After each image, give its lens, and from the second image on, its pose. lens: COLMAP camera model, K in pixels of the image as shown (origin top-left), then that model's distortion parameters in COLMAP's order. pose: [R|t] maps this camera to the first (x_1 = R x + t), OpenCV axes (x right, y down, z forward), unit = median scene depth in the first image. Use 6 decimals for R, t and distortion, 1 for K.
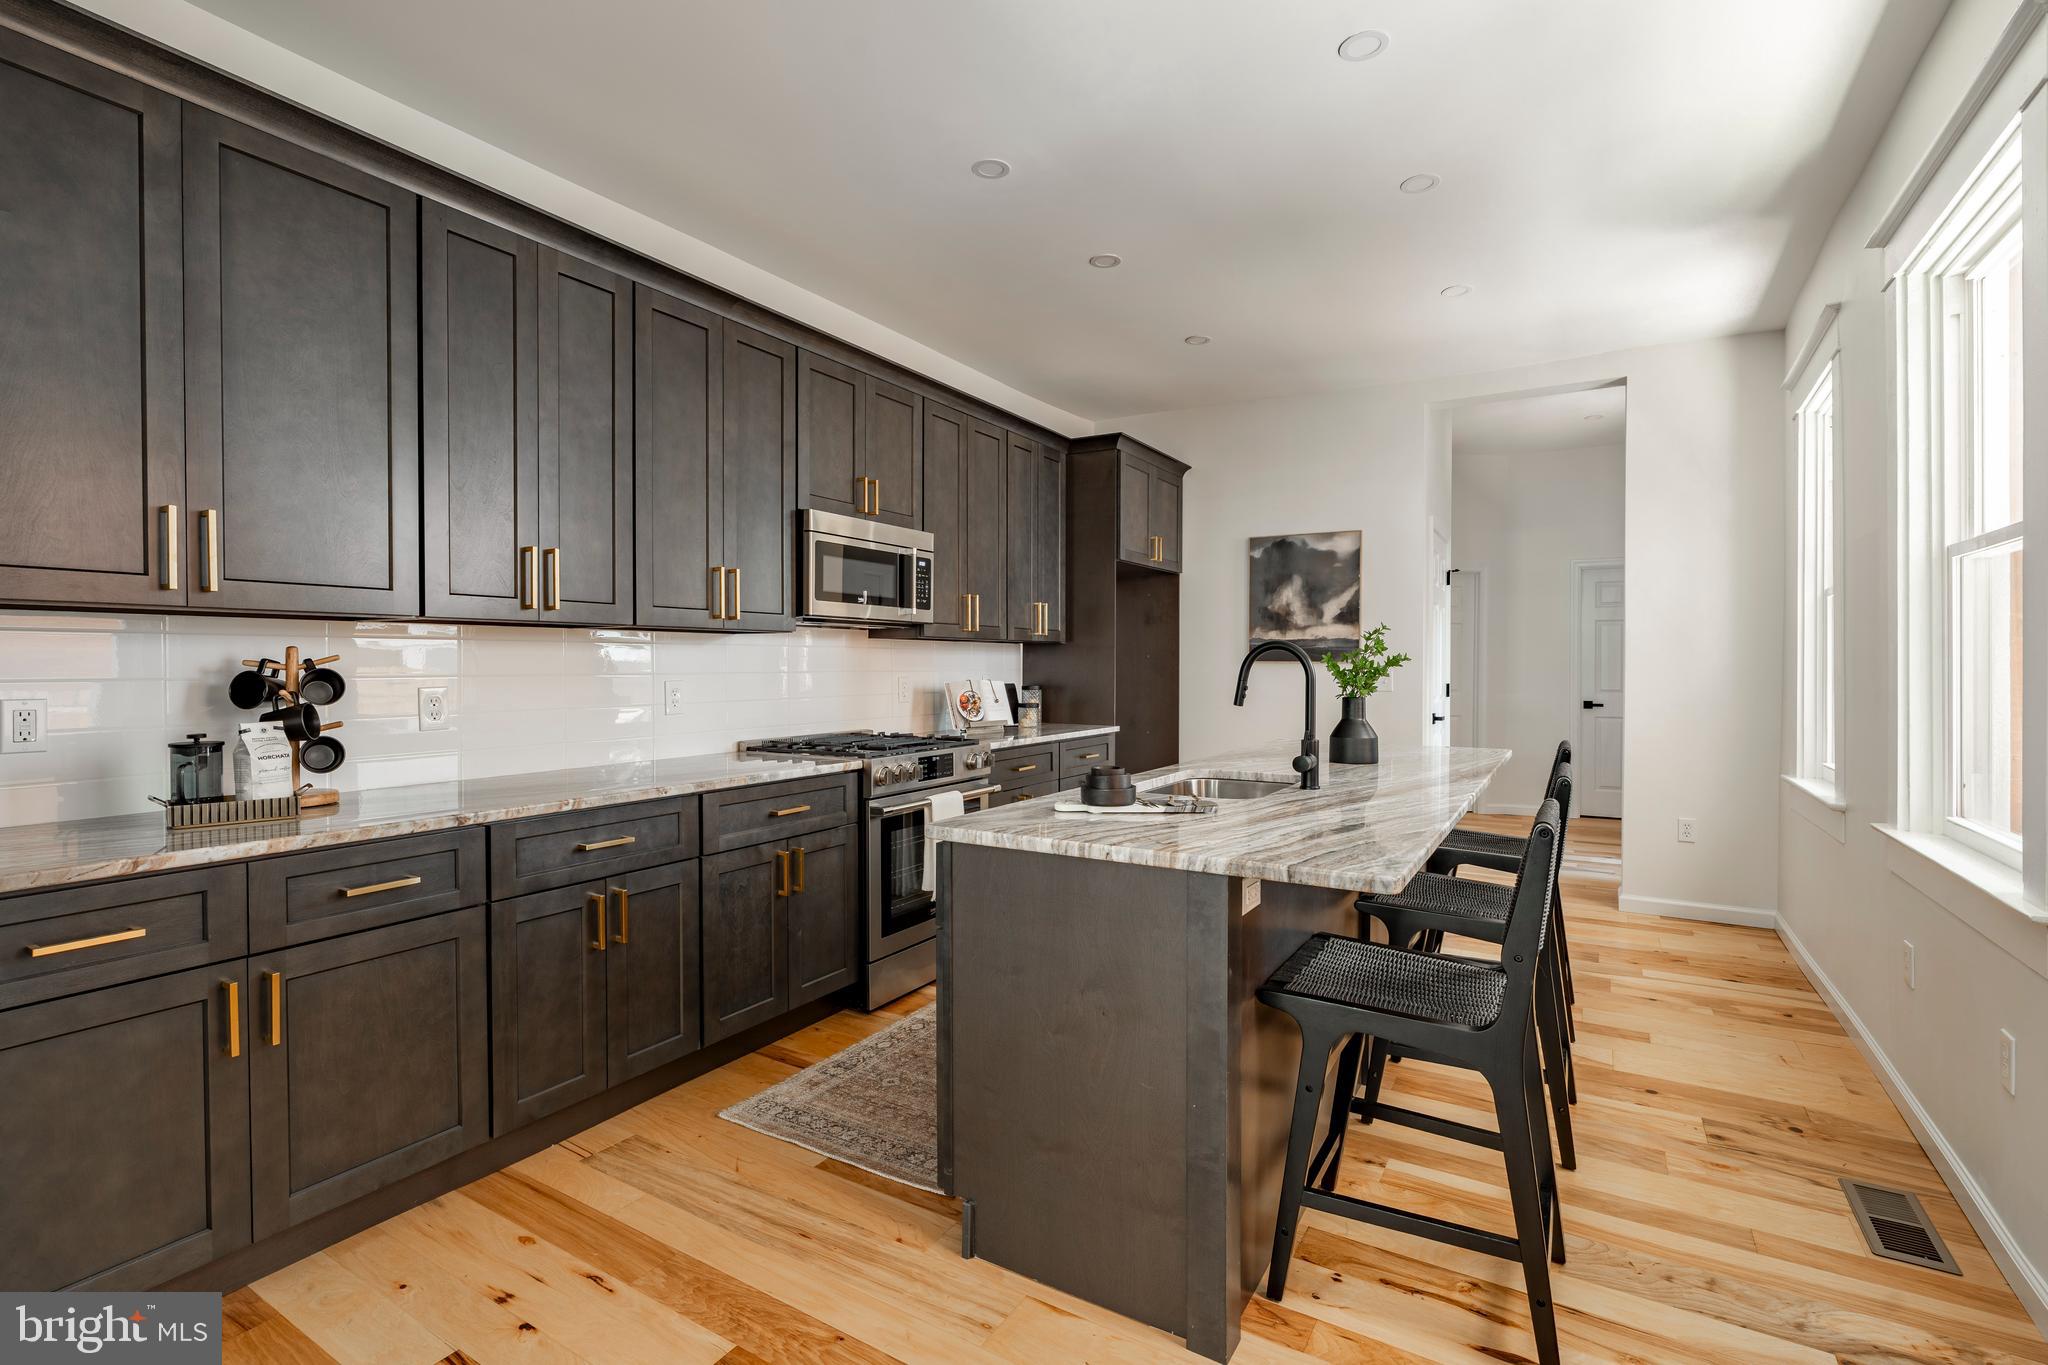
lens RADIAL K [[918.4, 0, 1028.3], [0, 918.4, 678.6], [0, 0, 1]] dist [-0.009995, 0.003183]
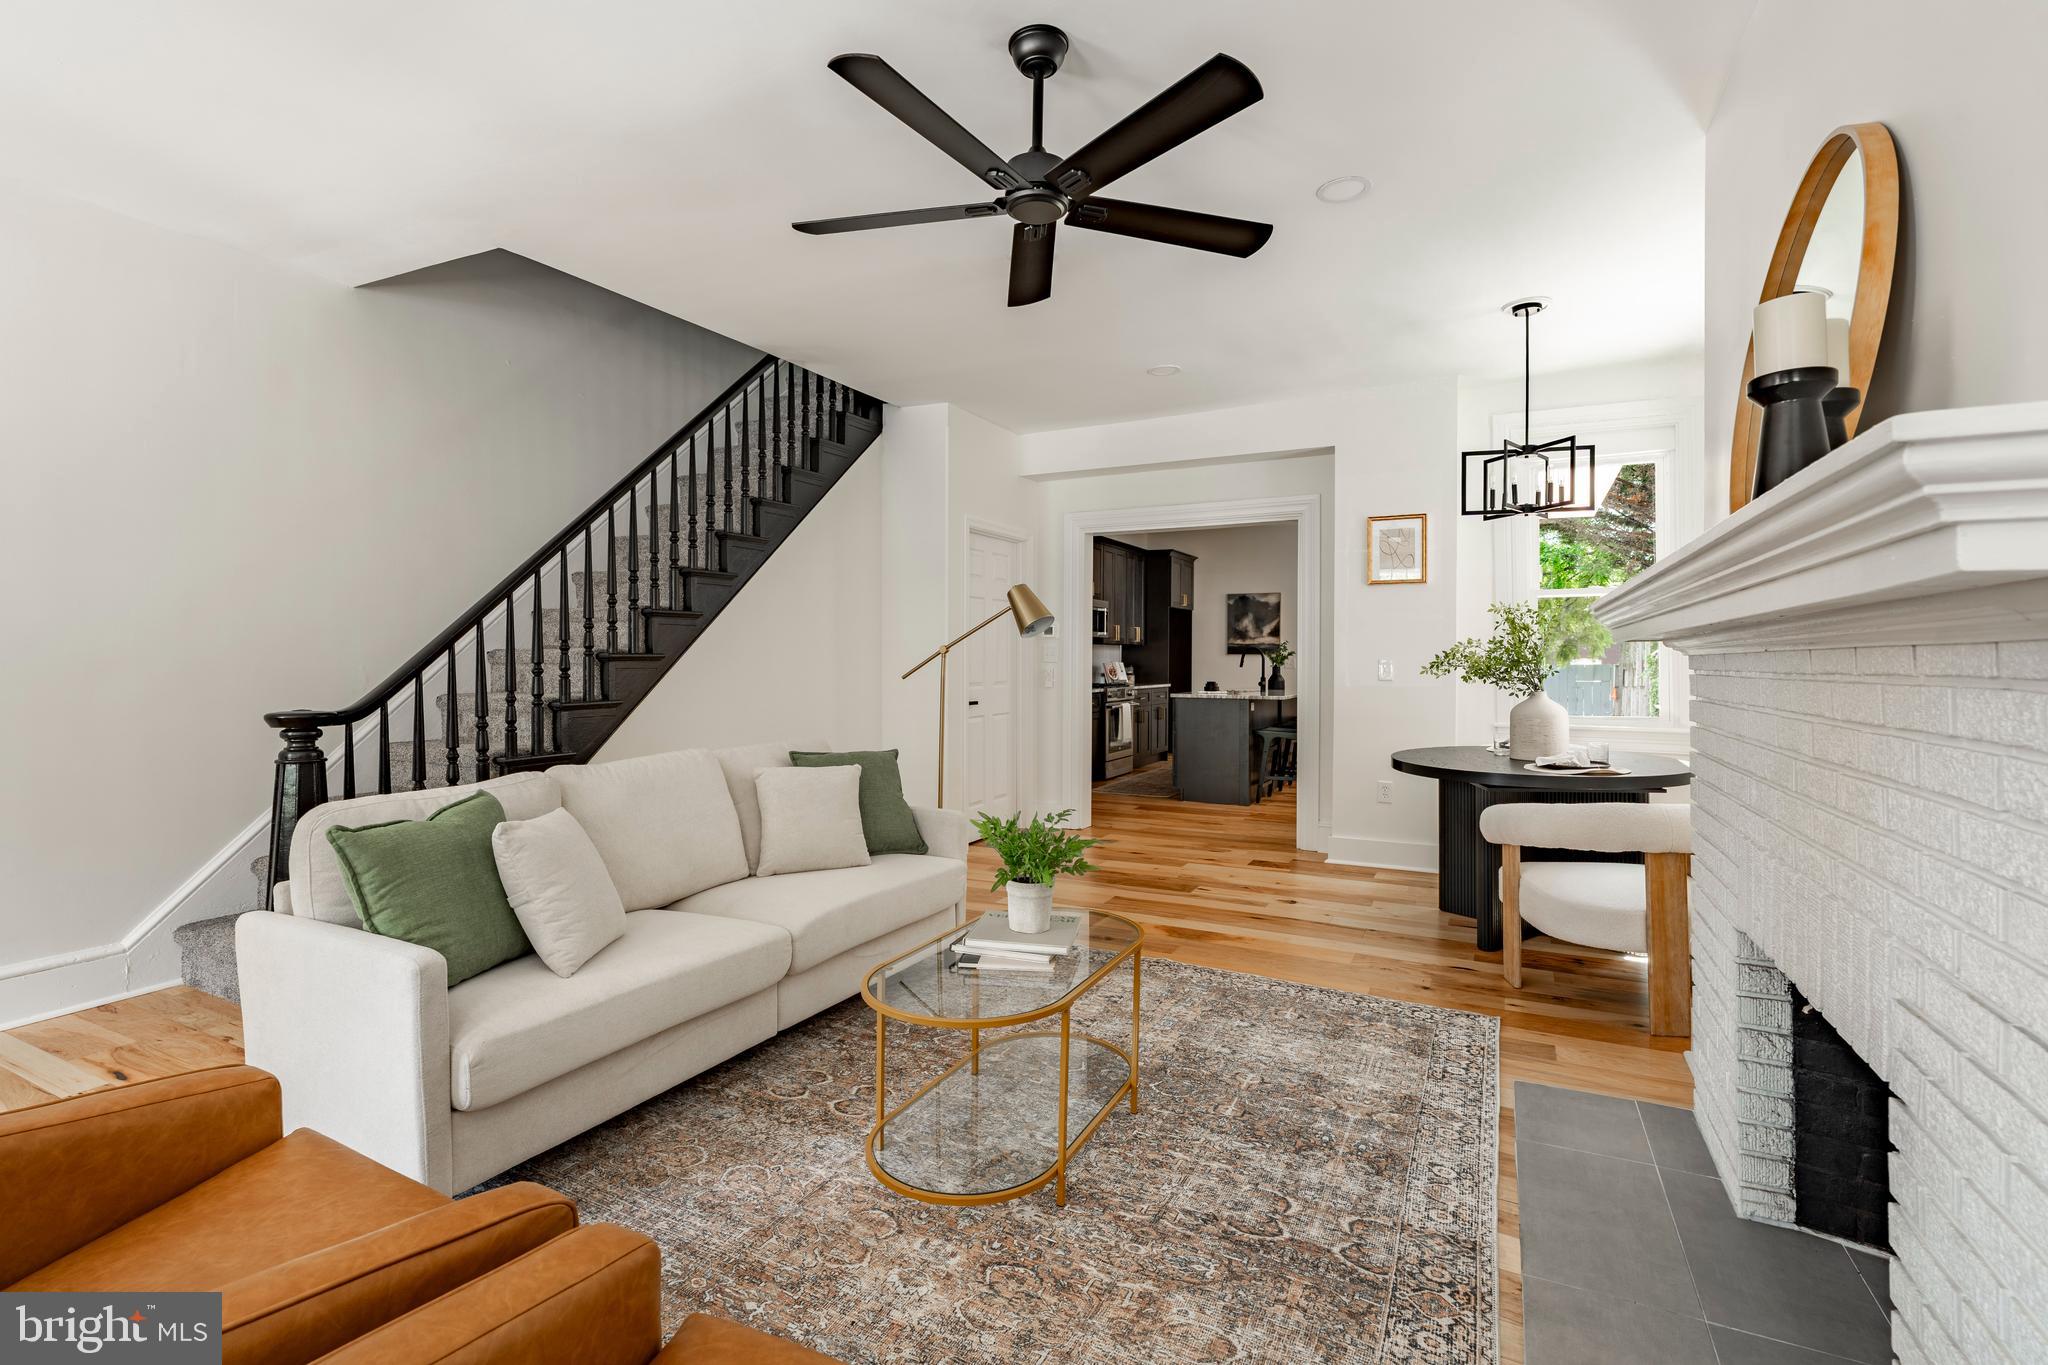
lens RADIAL K [[918.4, 0, 1023.3], [0, 918.4, 674.3], [0, 0, 1]] dist [-0.009995, 0.003183]
pose [[0.997512, 0.000825, 0.070489, -0.379226], [-0.001229, 0.999983, 0.005680, 0.016091], [-0.070484, -0.005752, 0.997496, -1.073757]]
